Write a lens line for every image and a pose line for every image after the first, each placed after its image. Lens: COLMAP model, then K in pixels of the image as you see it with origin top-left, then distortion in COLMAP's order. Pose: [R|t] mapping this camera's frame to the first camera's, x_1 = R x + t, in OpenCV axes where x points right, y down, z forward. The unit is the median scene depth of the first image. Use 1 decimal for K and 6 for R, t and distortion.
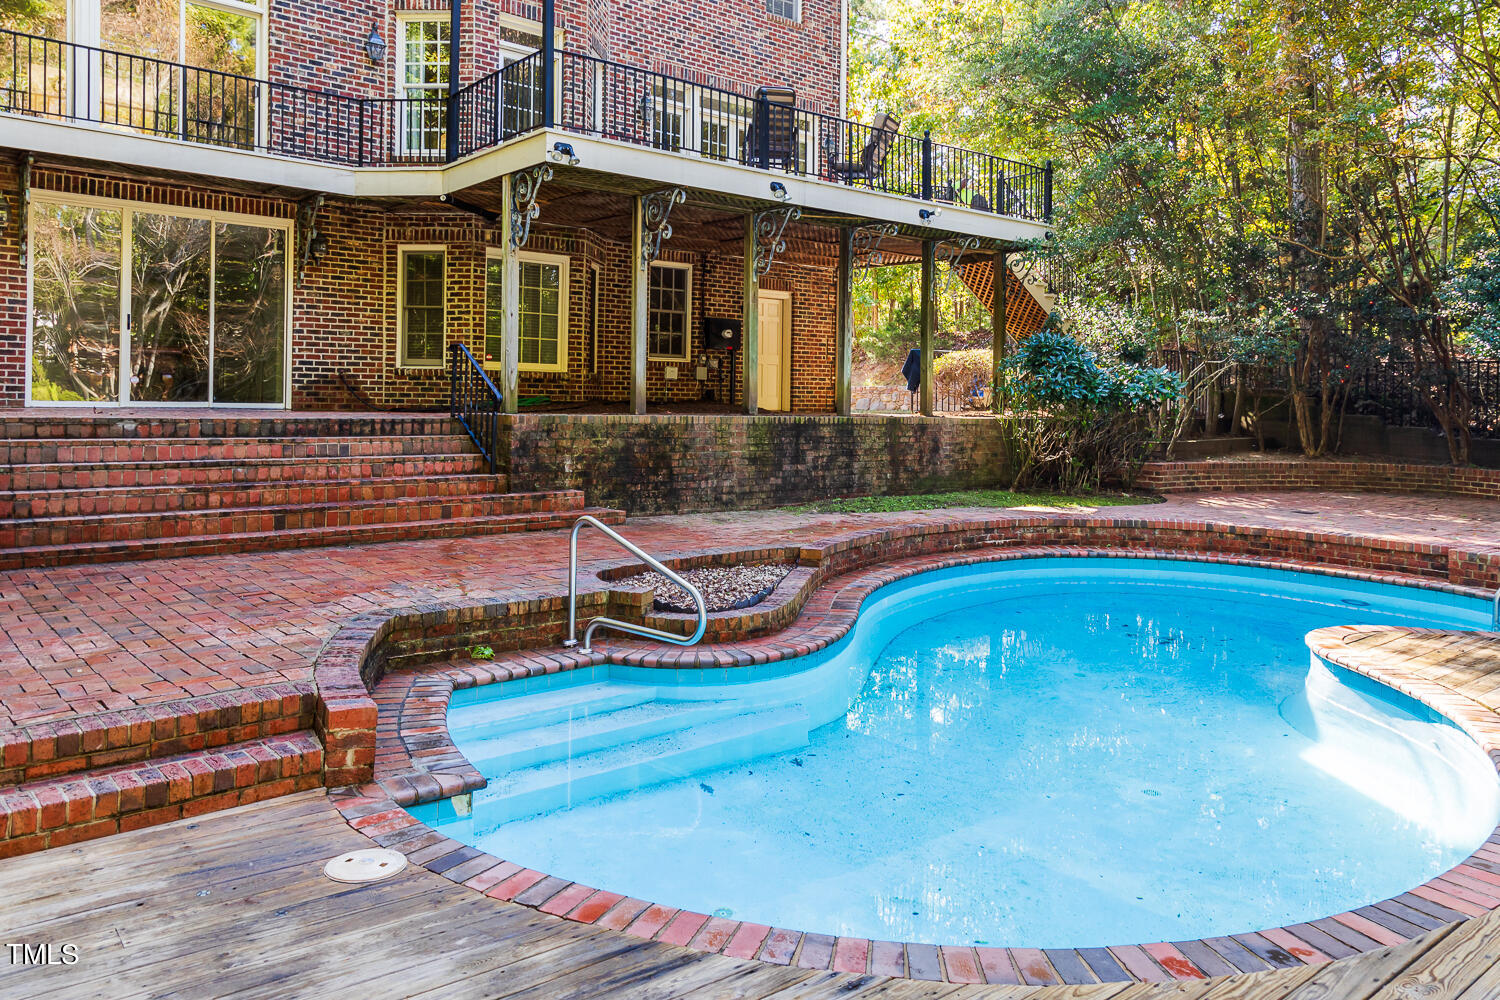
lens RADIAL K [[1034.3, 0, 750.7], [0, 1034.3, 402.1], [0, 0, 1]] dist [0.002587, 0.001361]
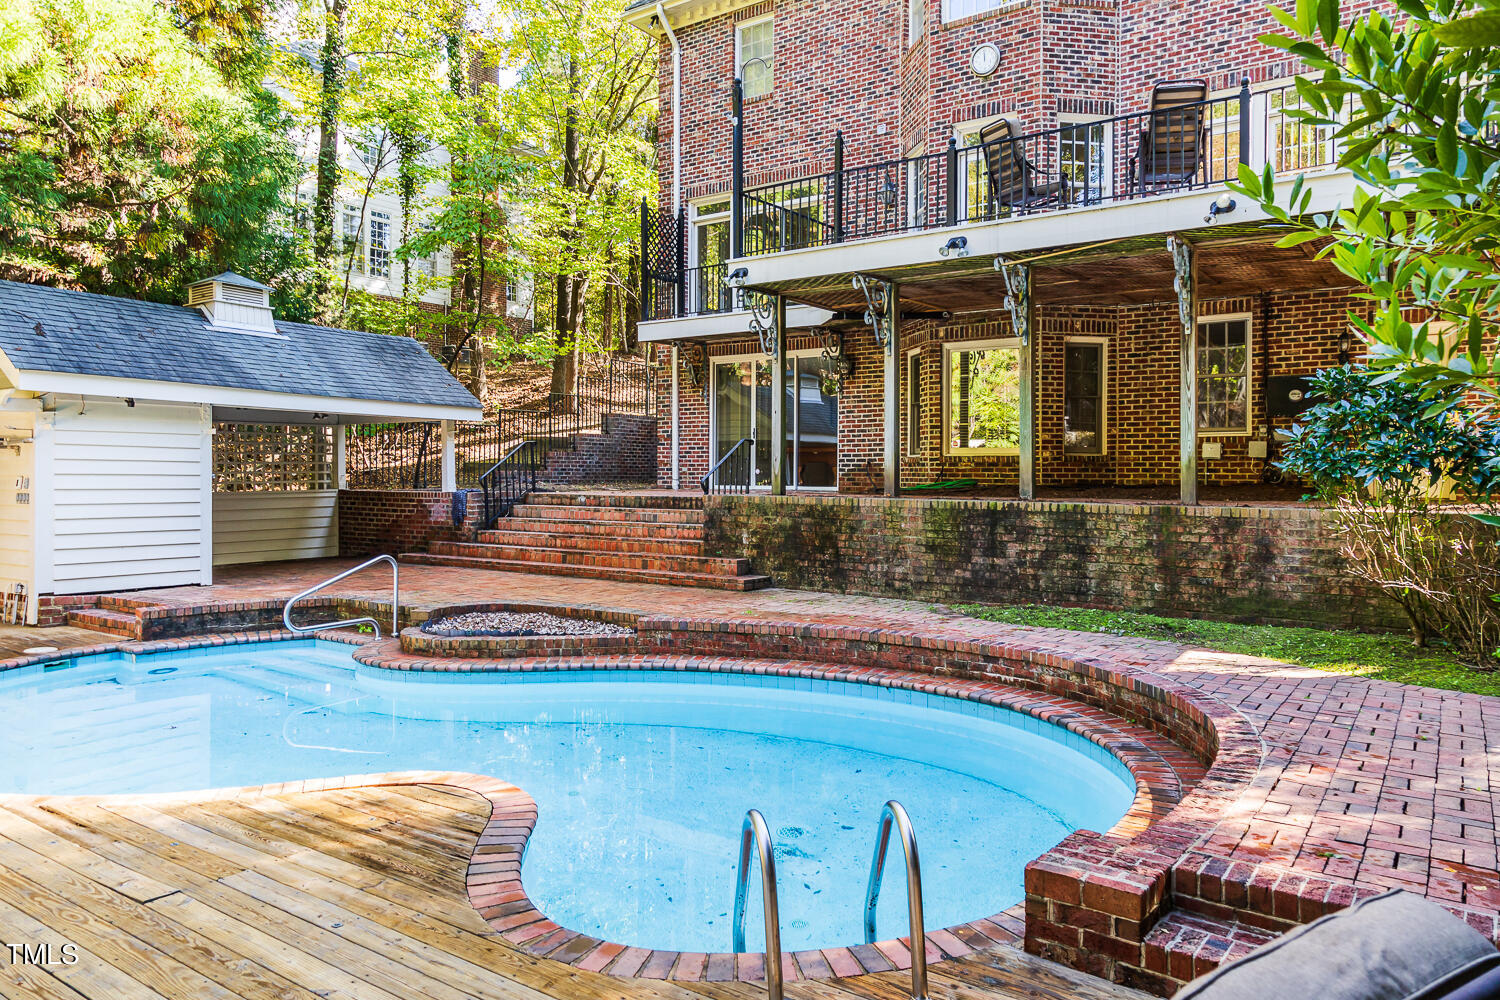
lens RADIAL K [[986.8, 0, 751.8], [0, 986.8, 474.8], [0, 0, 1]] dist [0.003790, 0.000290]
pose [[0.292851, -0.012622, -0.956075, 0.810066], [-0.002045, 0.999902, -0.013827, 0.003912], [0.956156, 0.006005, 0.292797, 0.603898]]
